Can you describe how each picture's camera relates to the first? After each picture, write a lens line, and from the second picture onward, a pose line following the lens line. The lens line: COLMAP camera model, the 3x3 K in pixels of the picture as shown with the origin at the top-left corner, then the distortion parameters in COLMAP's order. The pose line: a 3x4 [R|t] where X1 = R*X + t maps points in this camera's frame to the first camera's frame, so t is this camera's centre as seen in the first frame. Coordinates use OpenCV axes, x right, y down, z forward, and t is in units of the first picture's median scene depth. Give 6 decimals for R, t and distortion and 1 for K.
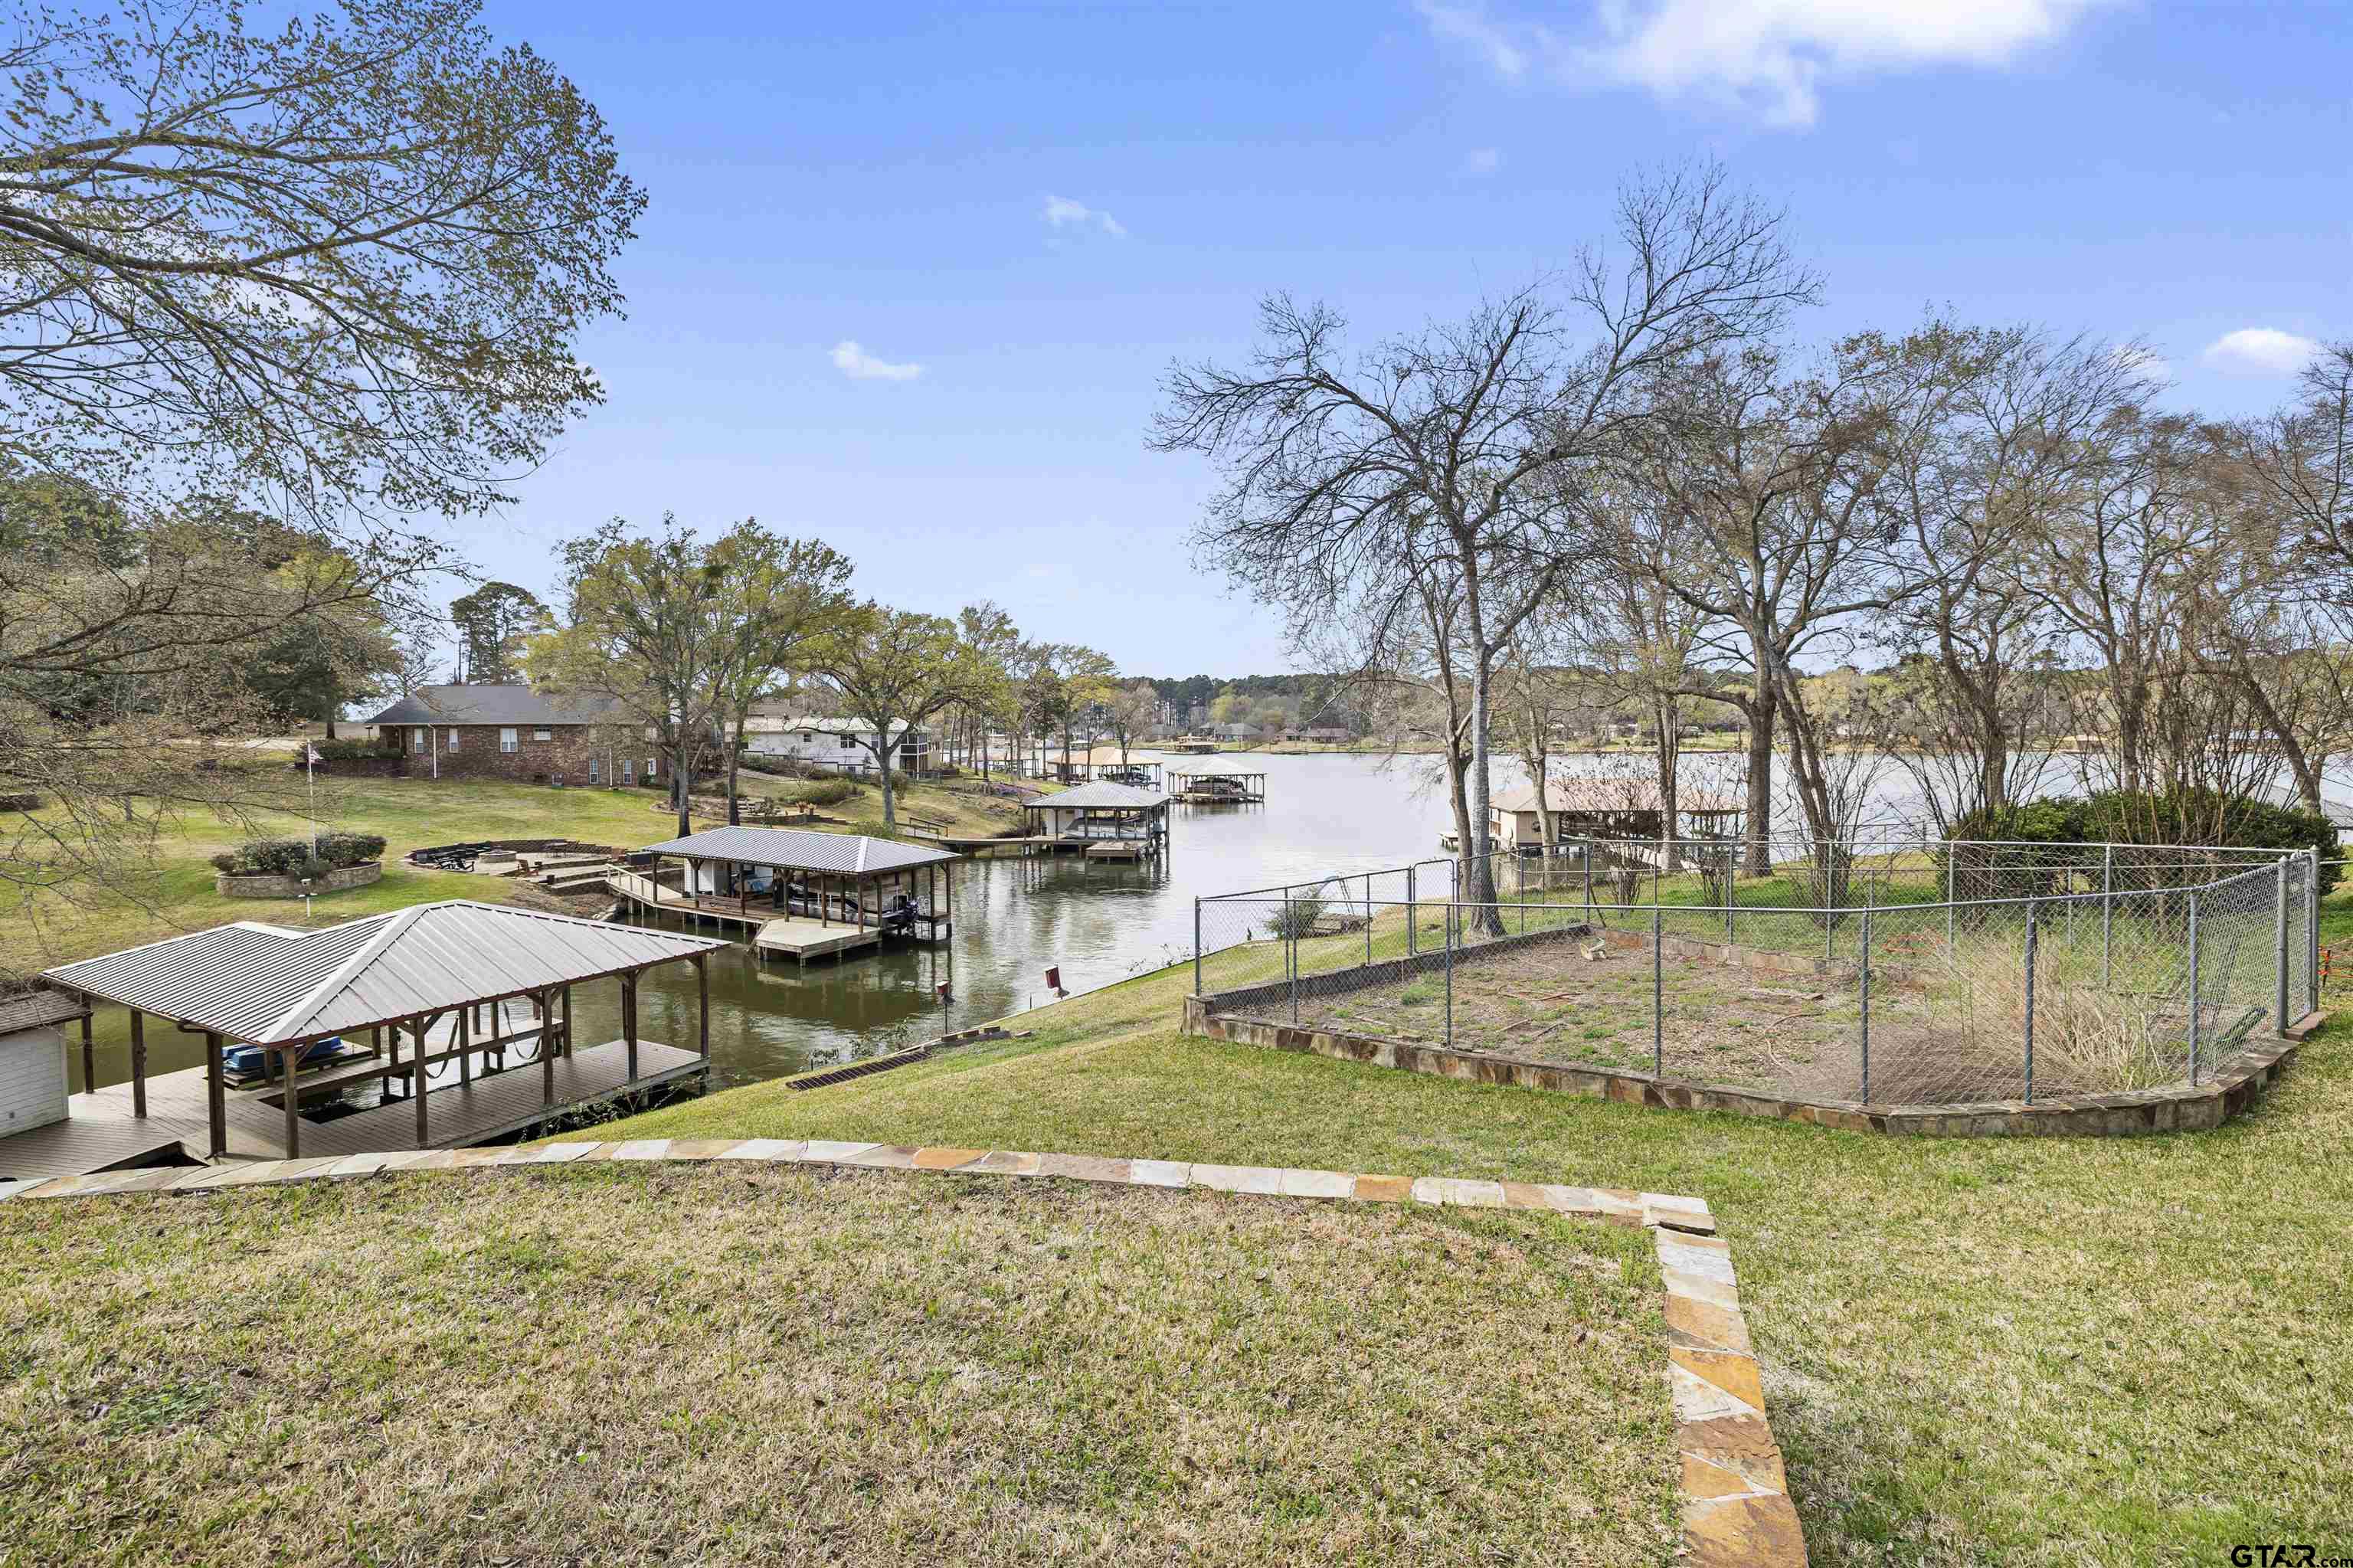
lens RADIAL K [[997.0, 0, 1157.9], [0, 997.0, 767.9], [0, 0, 1]] dist [0.000307, 0.000414]
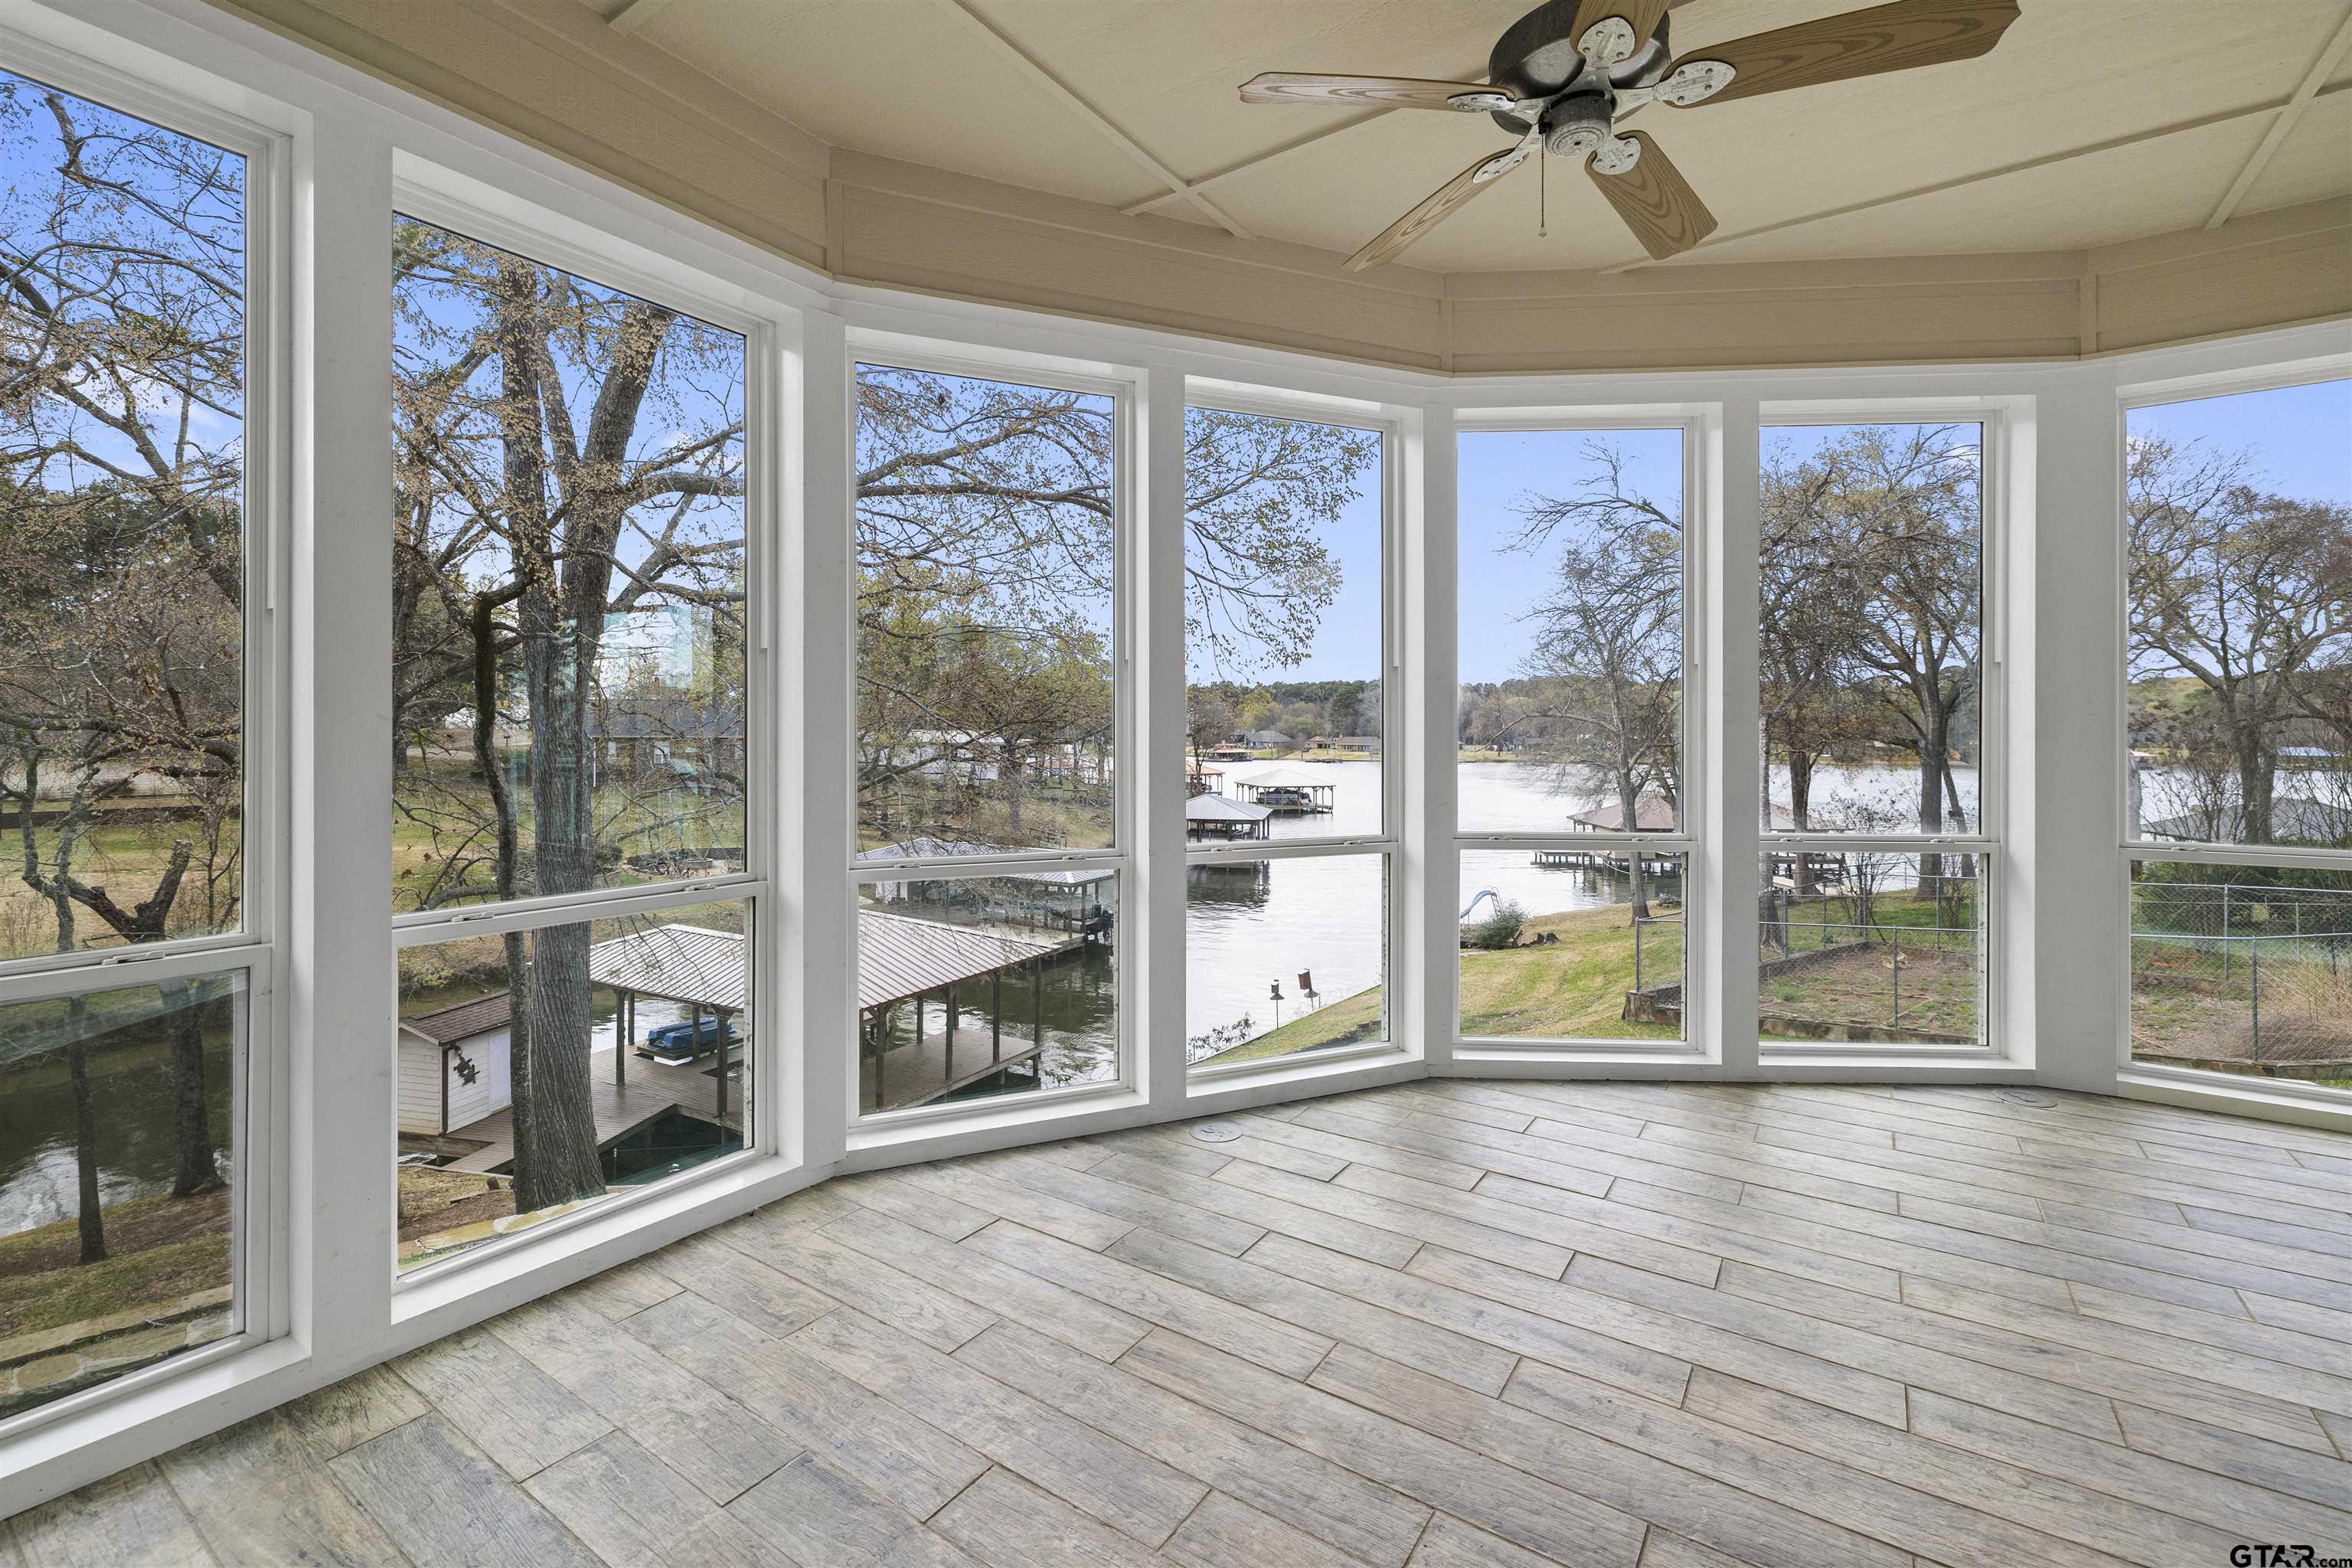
lens RADIAL K [[996.5, 0, 1169.7], [0, 996.5, 741.3], [0, 0, 1]] dist [0.000307, 0.000414]
pose [[0.999791, 0.009176, -0.018261, -0.172477], [-0.009773, 0.999411, -0.032907, -0.017971], [0.017948, 0.033079, 0.999292, -0.111267]]
